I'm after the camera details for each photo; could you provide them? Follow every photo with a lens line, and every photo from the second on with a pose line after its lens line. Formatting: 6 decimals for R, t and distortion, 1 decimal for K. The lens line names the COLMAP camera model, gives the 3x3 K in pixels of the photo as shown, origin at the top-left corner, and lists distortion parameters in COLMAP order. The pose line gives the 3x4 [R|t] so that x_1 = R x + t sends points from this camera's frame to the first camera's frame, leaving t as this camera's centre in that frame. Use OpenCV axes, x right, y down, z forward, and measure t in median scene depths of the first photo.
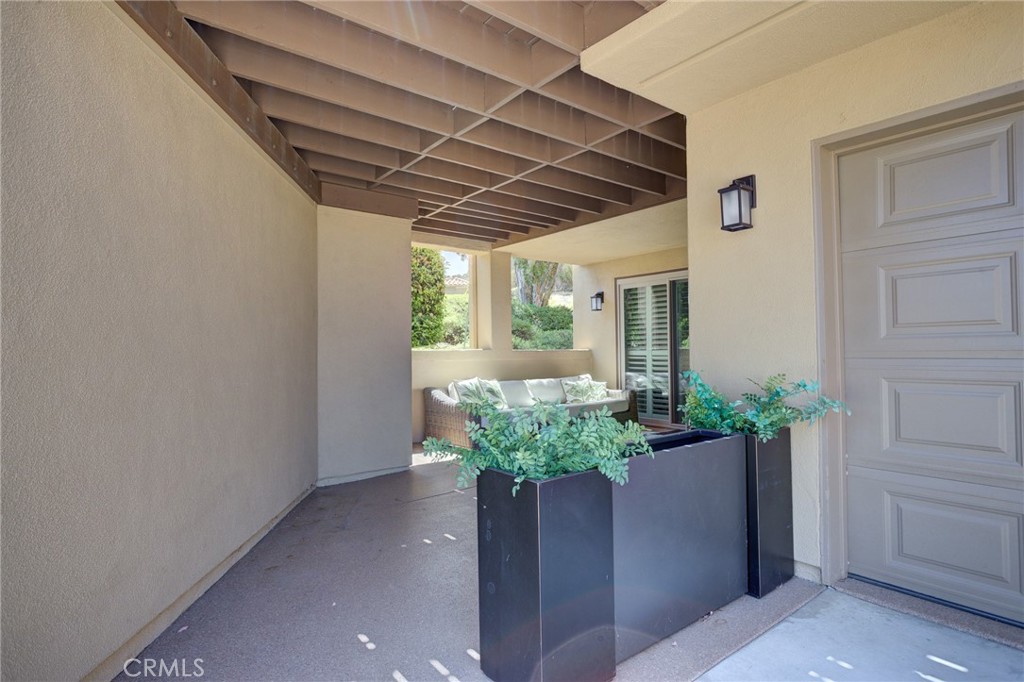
lens RADIAL K [[530.7, 0, 512.0], [0, 530.7, 341.0], [0, 0, 1]] dist [0.001342, 0.002487]
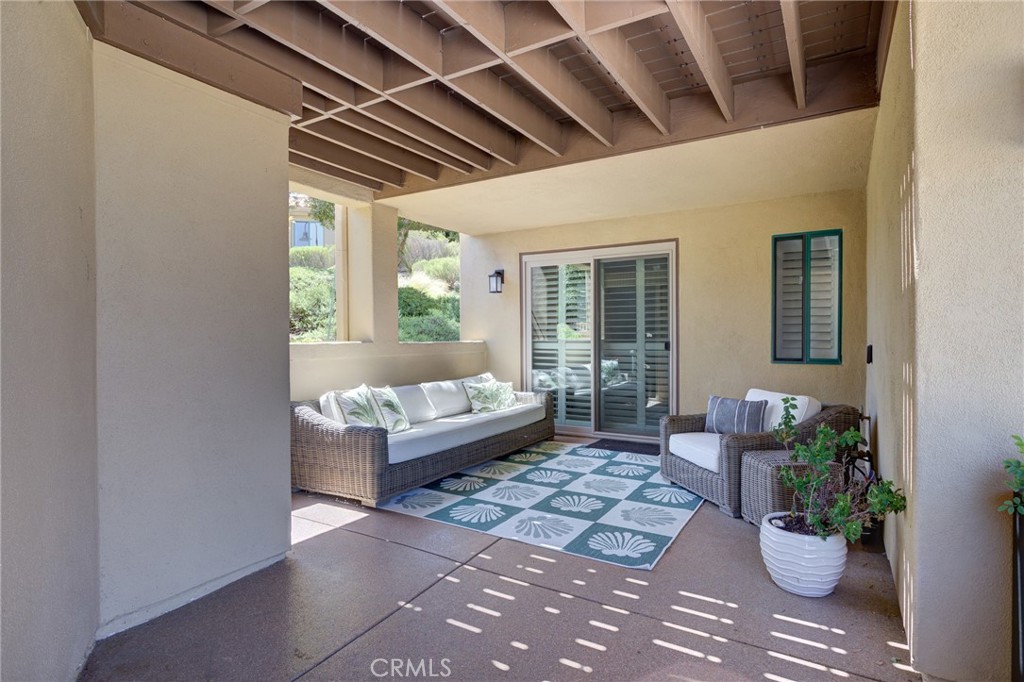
lens RADIAL K [[530.7, 0, 512.0], [0, 530.7, 341.0], [0, 0, 1]] dist [0.001342, 0.002487]
pose [[0.928982, 0.003638, 0.370106, -0.124535], [-0.013384, 0.999628, 0.023769, -0.004436], [-0.369882, -0.027034, 0.928685, 0.268360]]
